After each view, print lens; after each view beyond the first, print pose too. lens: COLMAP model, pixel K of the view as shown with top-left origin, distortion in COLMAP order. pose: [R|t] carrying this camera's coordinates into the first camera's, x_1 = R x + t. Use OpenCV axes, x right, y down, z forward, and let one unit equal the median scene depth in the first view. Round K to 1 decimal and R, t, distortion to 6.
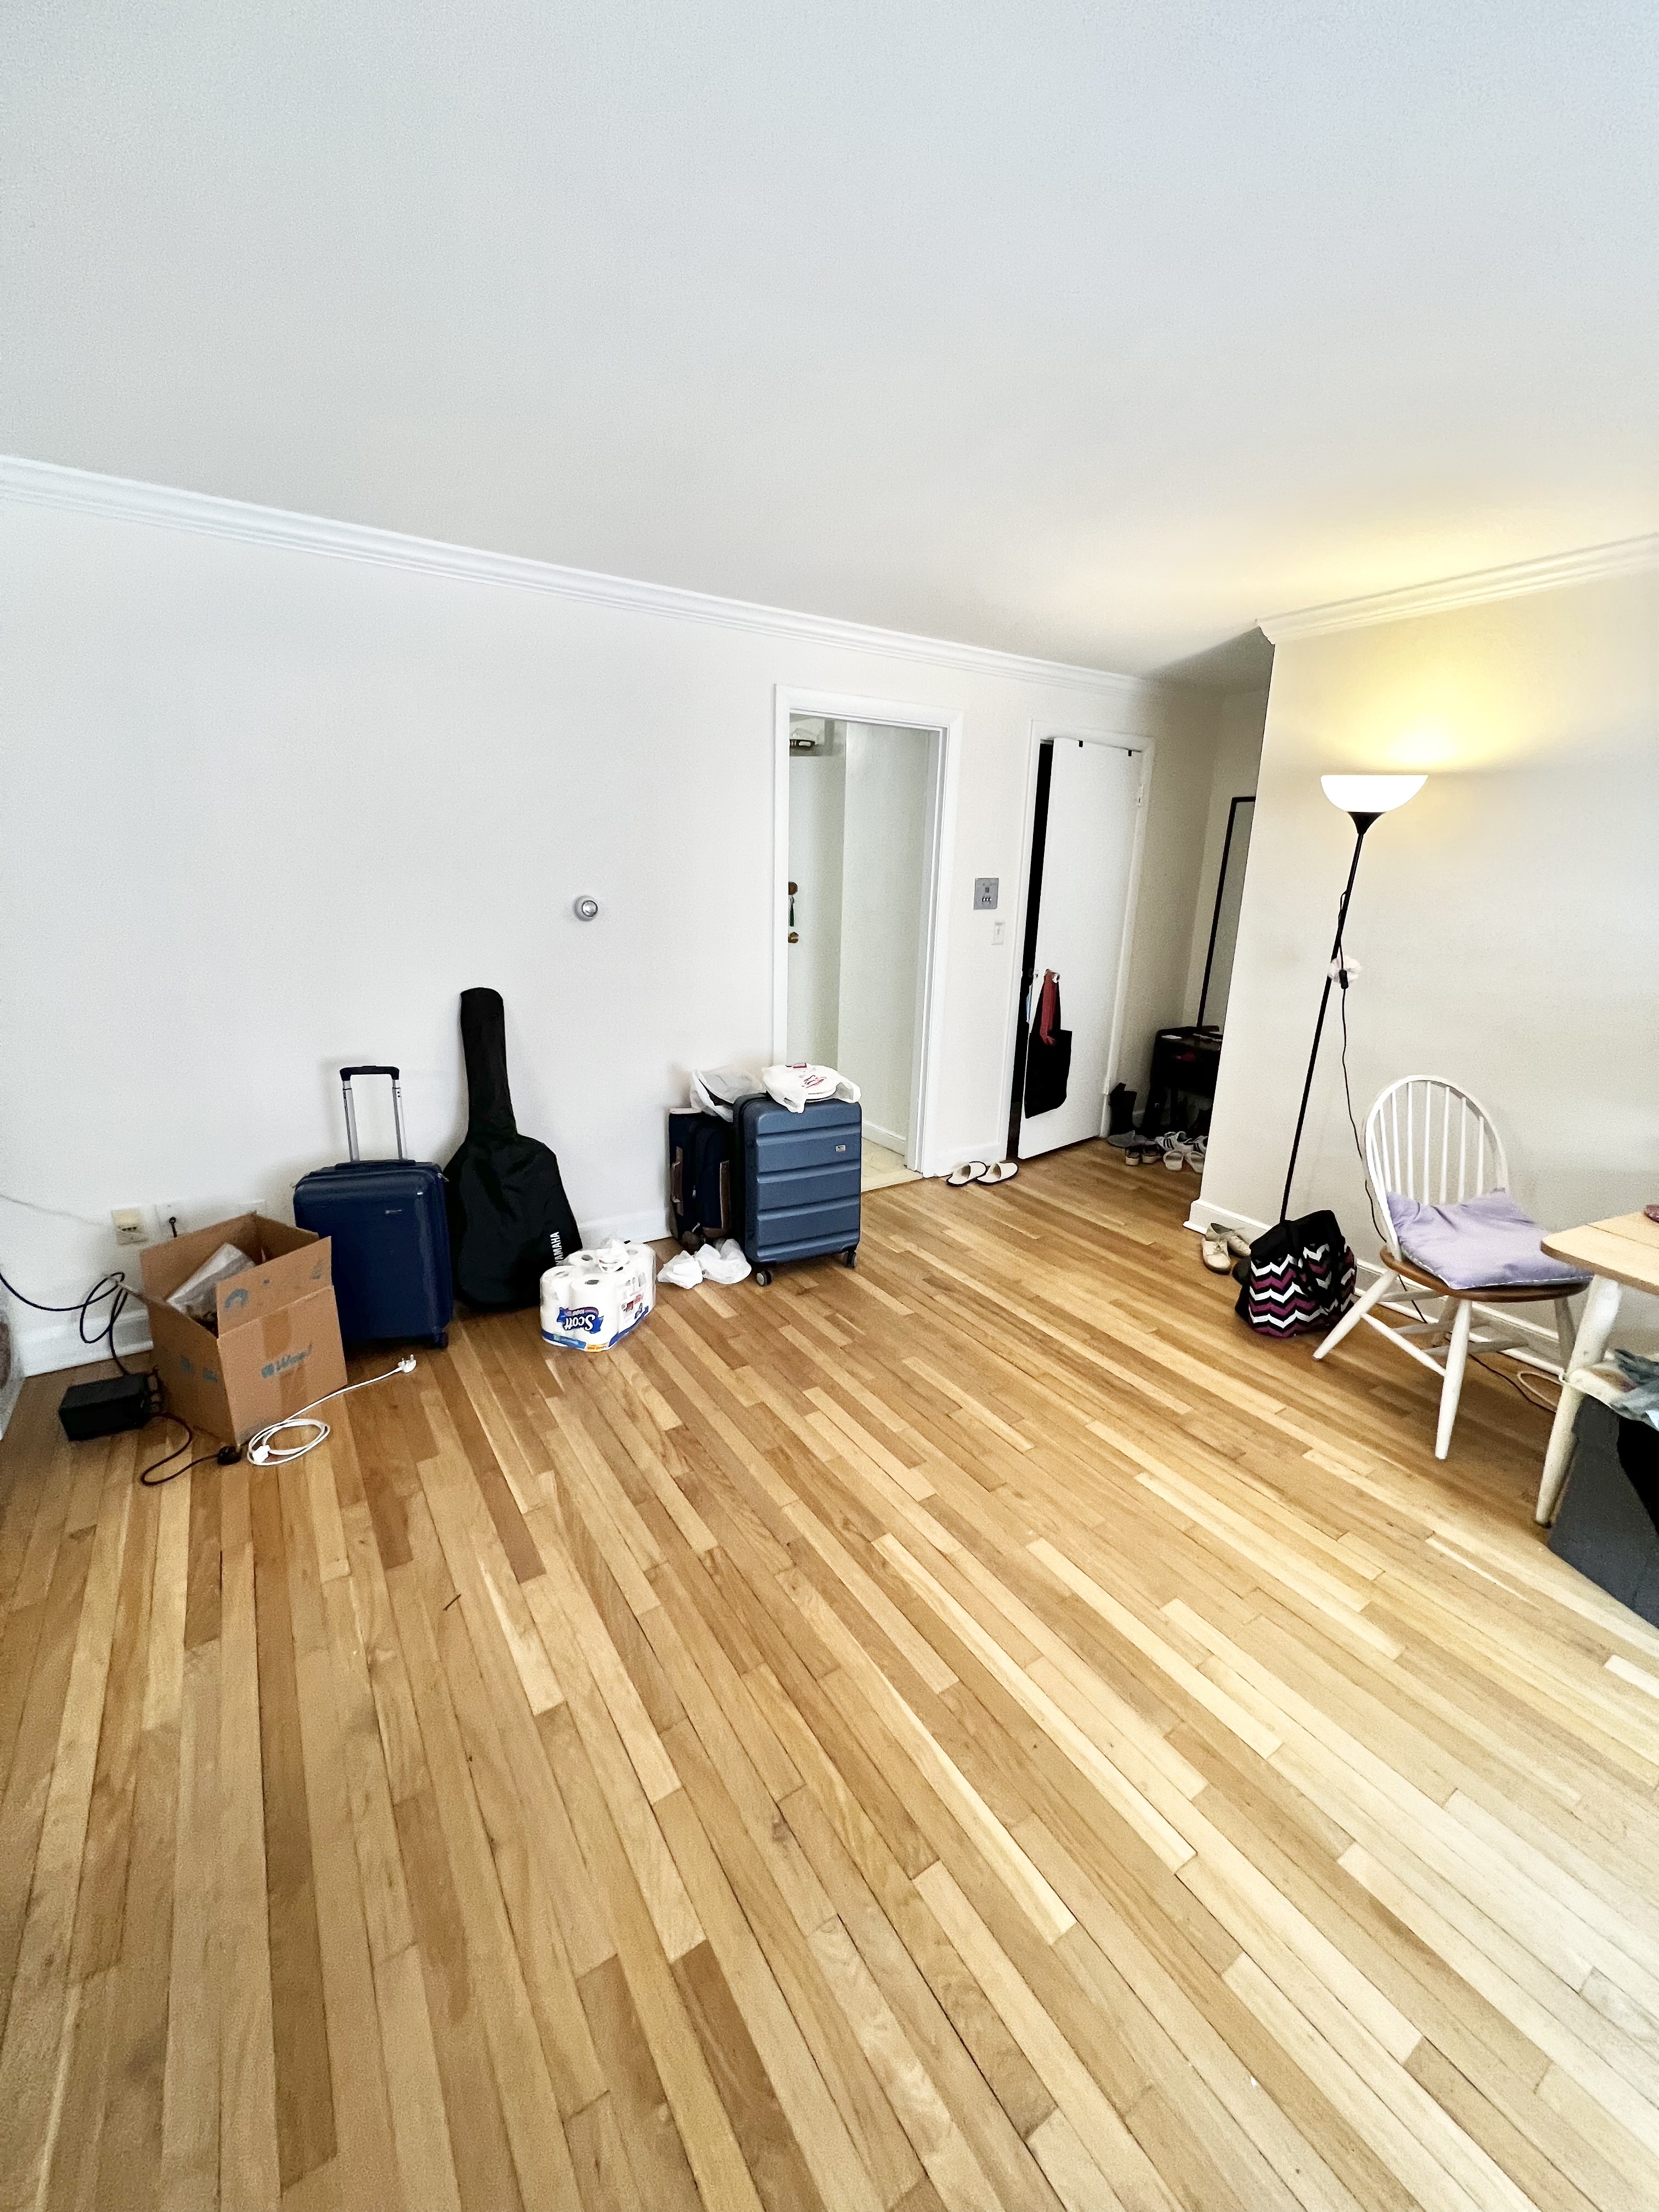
lens RADIAL K [[885.5, 0, 836.1], [0, 885.5, 1104.7], [0, 0, 1]] dist [-0.000496, 0.000654]
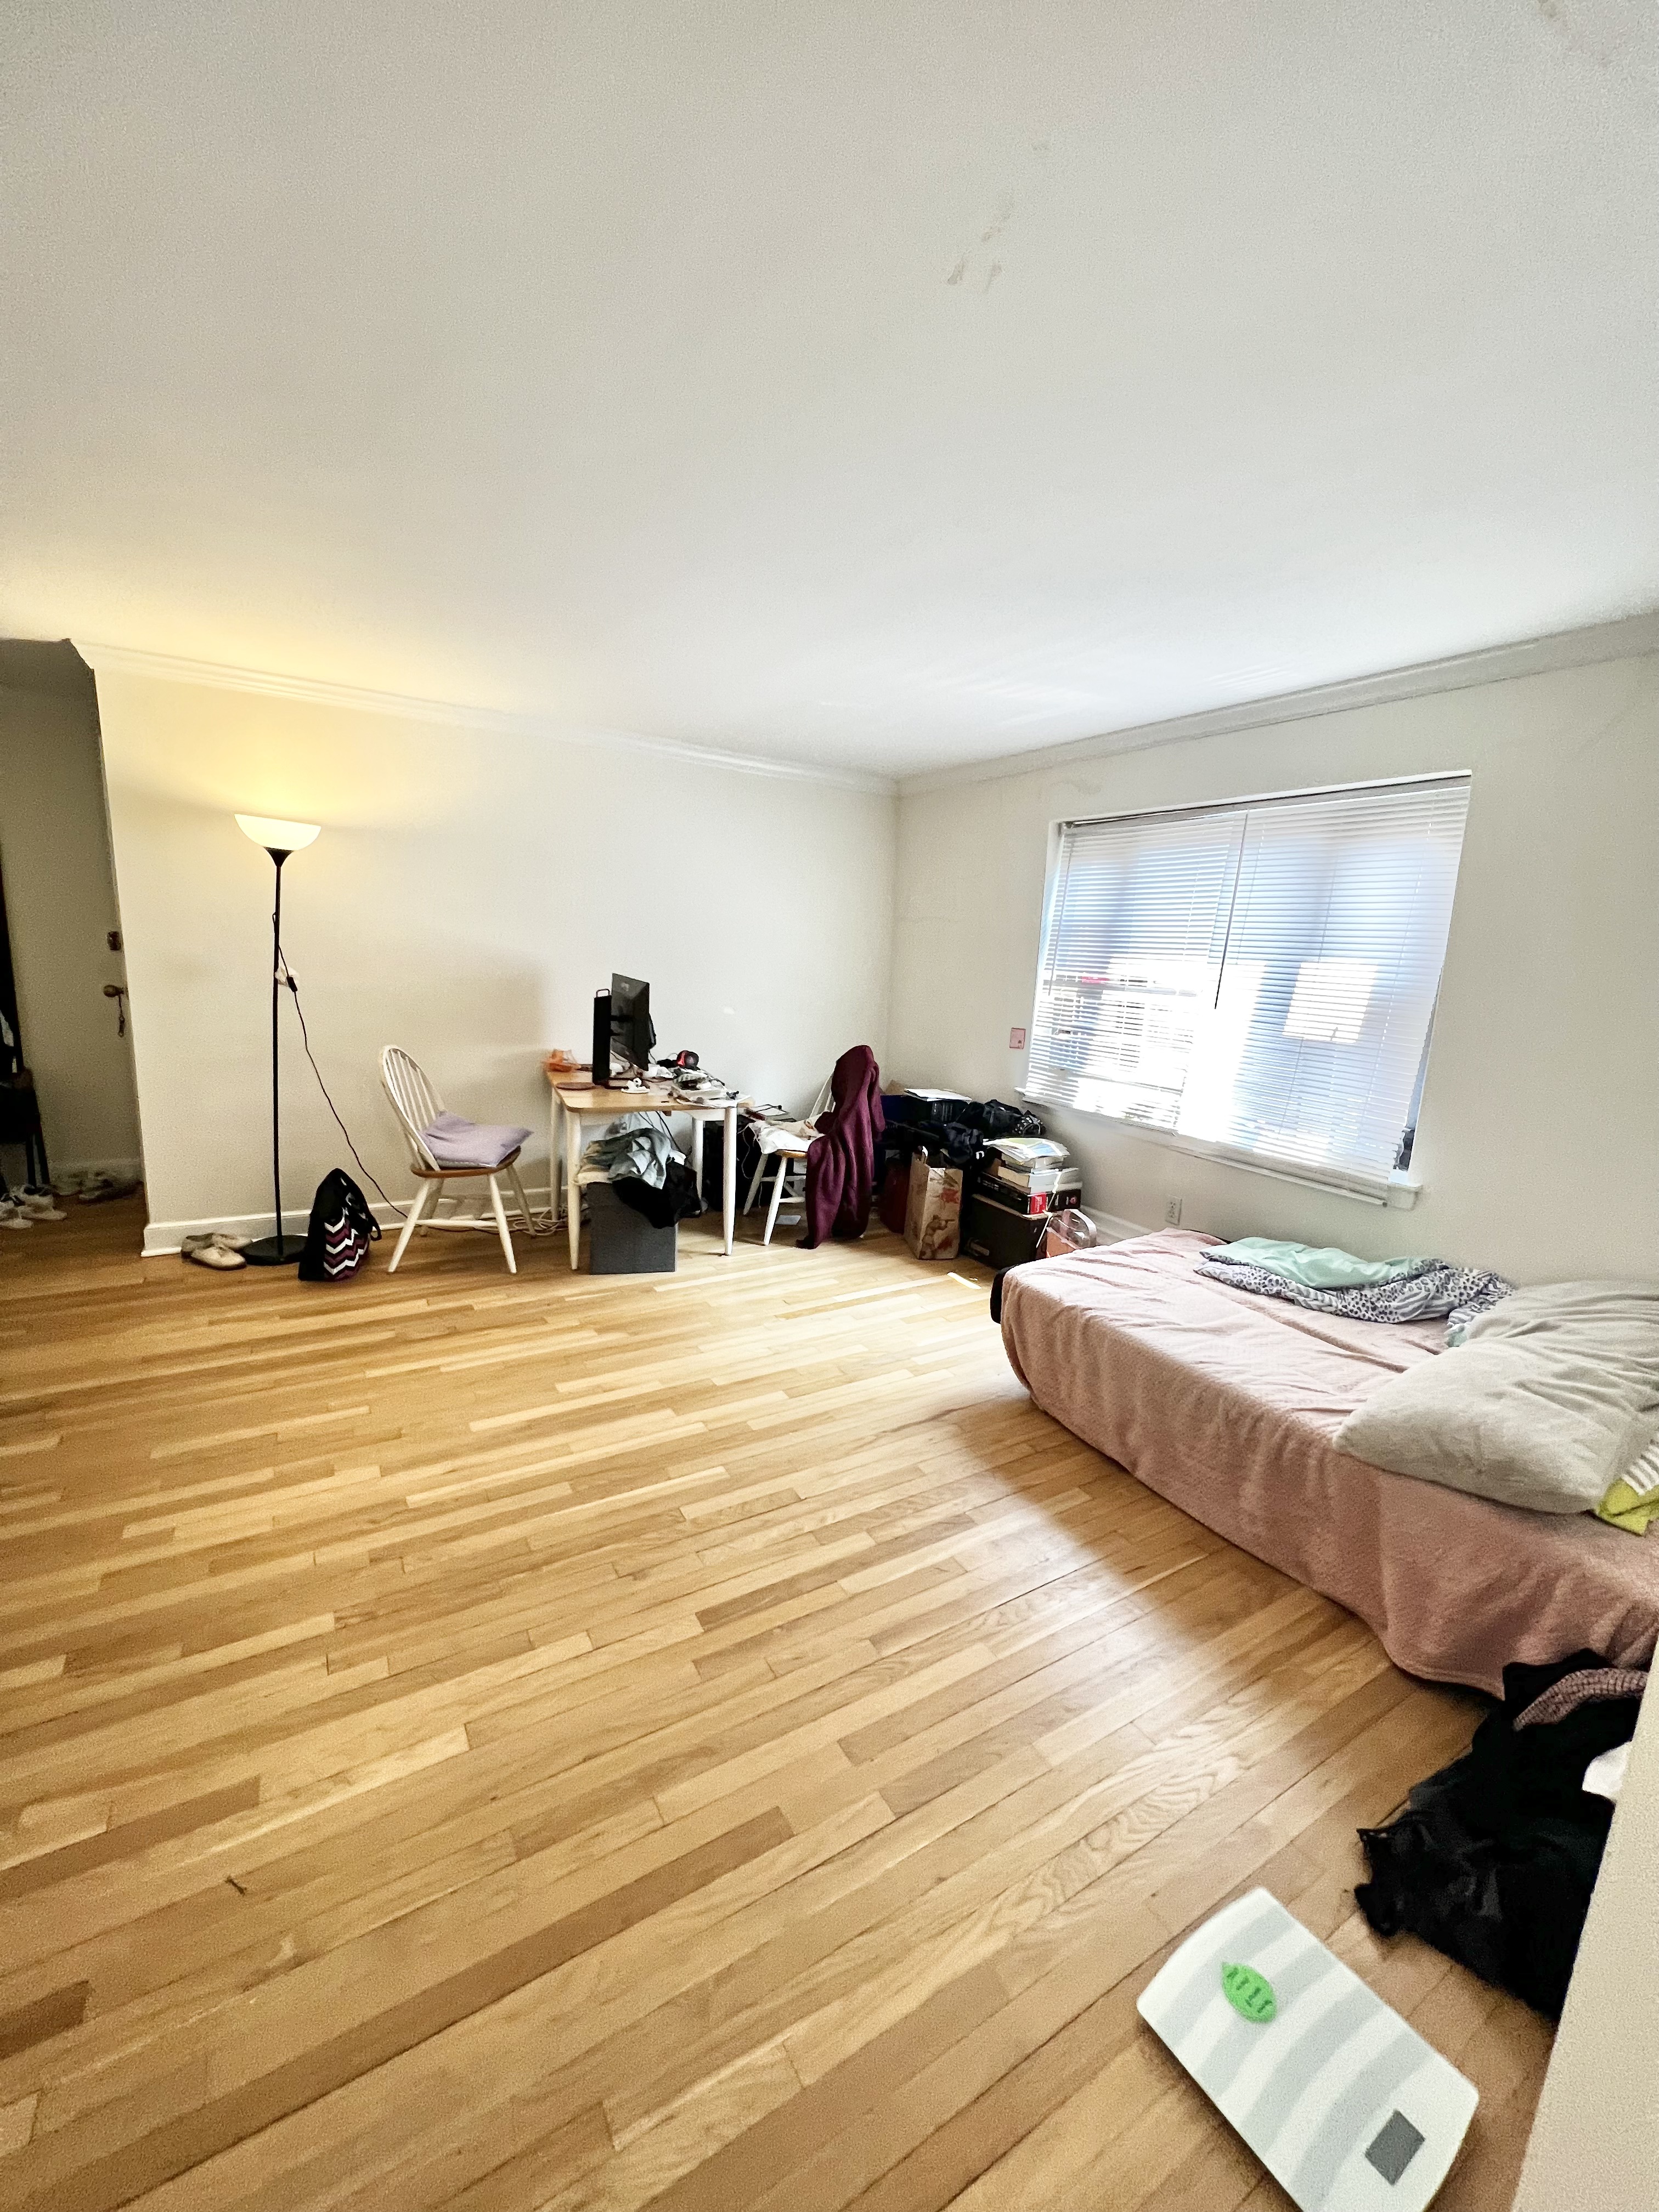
lens RADIAL K [[885.5, 0, 836.1], [0, 885.5, 1104.7], [0, 0, 1]] dist [-0.000496, 0.000654]
pose [[0.032881, -0.206782, 0.977834, -0.842514], [0.216558, 0.956595, 0.195009, -0.077203], [-0.975716, 0.205345, 0.076234, 0.275781]]
